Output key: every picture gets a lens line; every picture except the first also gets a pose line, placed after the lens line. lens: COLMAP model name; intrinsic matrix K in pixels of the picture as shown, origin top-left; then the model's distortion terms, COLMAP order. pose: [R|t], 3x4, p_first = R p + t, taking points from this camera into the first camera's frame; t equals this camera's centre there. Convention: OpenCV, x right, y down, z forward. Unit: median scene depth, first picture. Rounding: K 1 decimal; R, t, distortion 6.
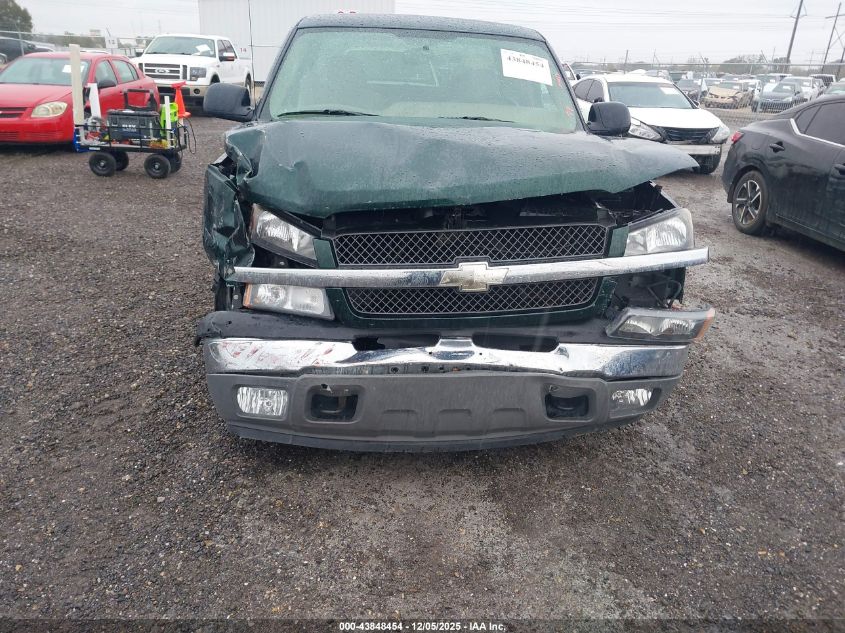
lens RADIAL K [[673.6, 0, 422.5], [0, 673.6, 316.5], [0, 0, 1]] dist [0.005062, 0.004426]
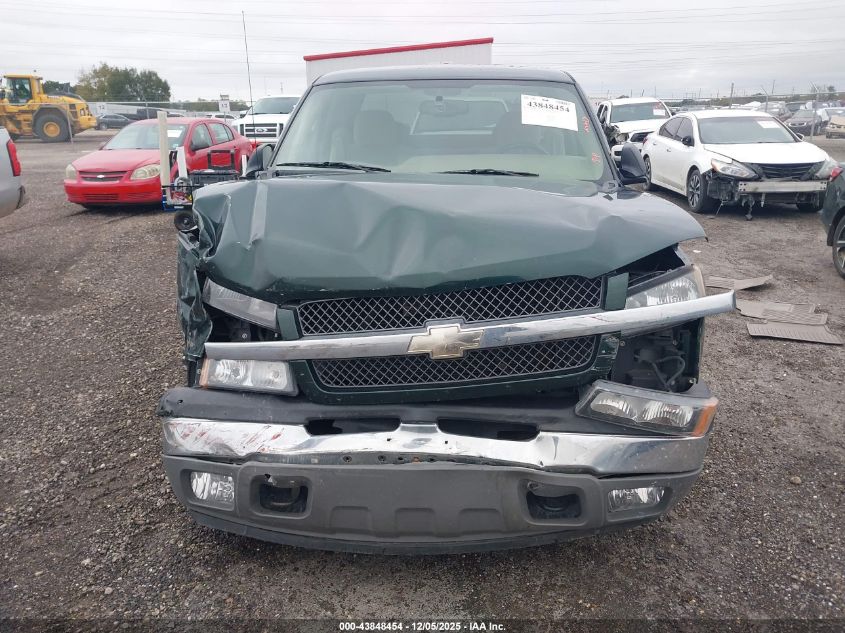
lens RADIAL K [[673.6, 0, 422.5], [0, 673.6, 316.5], [0, 0, 1]] dist [0.005062, 0.004426]
pose [[0.987049, -0.005804, -0.160313, 0.176369], [-0.004334, 0.998016, -0.062819, -0.046431], [0.160360, 0.062701, 0.985065, 0.117140]]
